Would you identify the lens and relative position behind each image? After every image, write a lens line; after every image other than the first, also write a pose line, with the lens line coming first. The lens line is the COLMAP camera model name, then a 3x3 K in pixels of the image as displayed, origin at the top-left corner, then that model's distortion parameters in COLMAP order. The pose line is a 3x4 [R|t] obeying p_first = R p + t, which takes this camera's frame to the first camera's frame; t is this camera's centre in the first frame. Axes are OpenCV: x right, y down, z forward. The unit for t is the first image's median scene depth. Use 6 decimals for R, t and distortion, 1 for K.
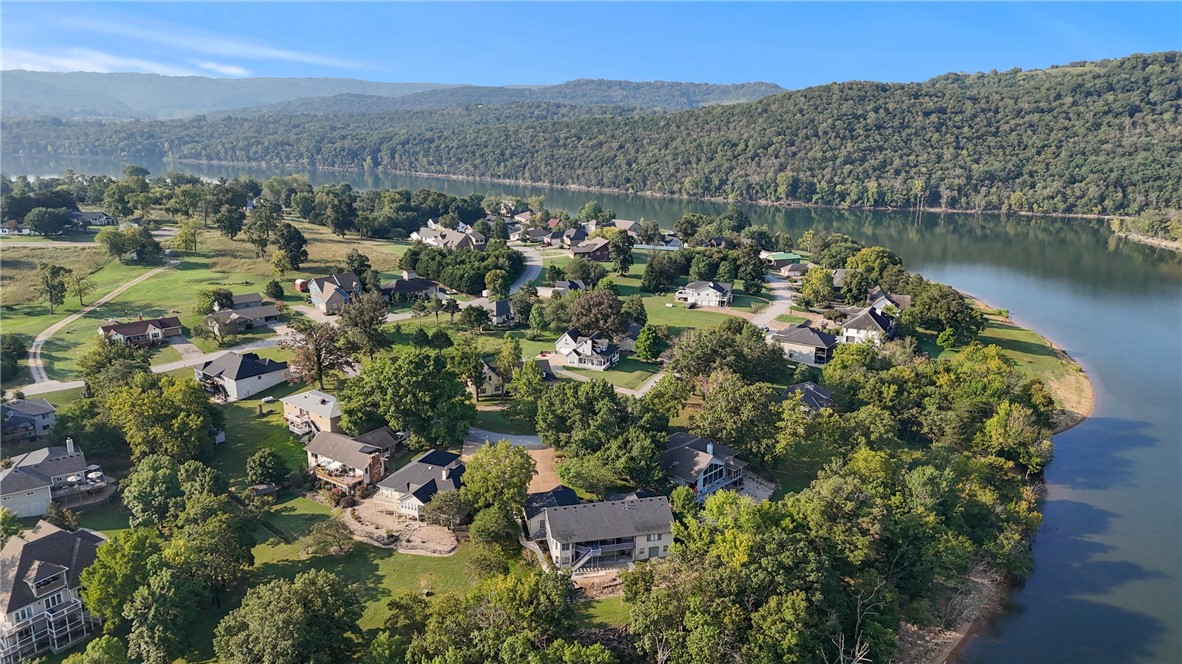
lens RADIAL K [[870.1, 0, 591.0], [0, 870.1, 332.0], [0, 0, 1]] dist [0.086825, -0.100261]
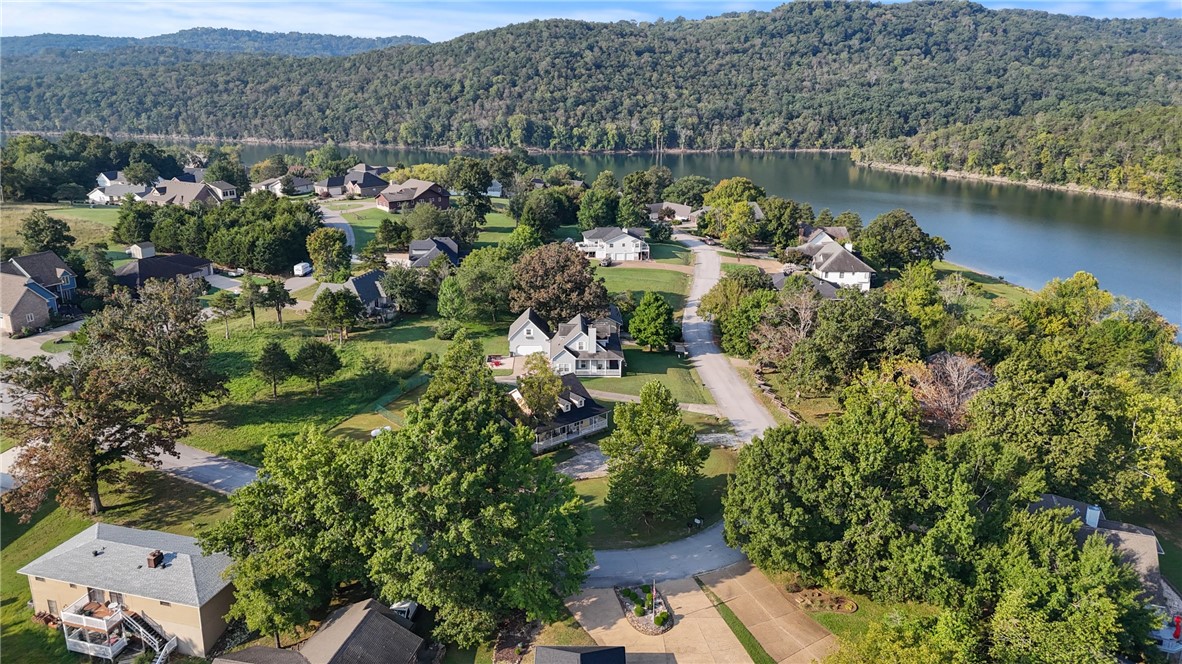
lens RADIAL K [[870.1, 0, 591.0], [0, 870.1, 332.0], [0, 0, 1]] dist [0.086825, -0.100261]
pose [[0.918243, -0.116024, 0.378639, -0.068348], [0.102013, 0.993153, 0.056933, -0.006297], [-0.382652, -0.013652, 0.923792, 0.144390]]
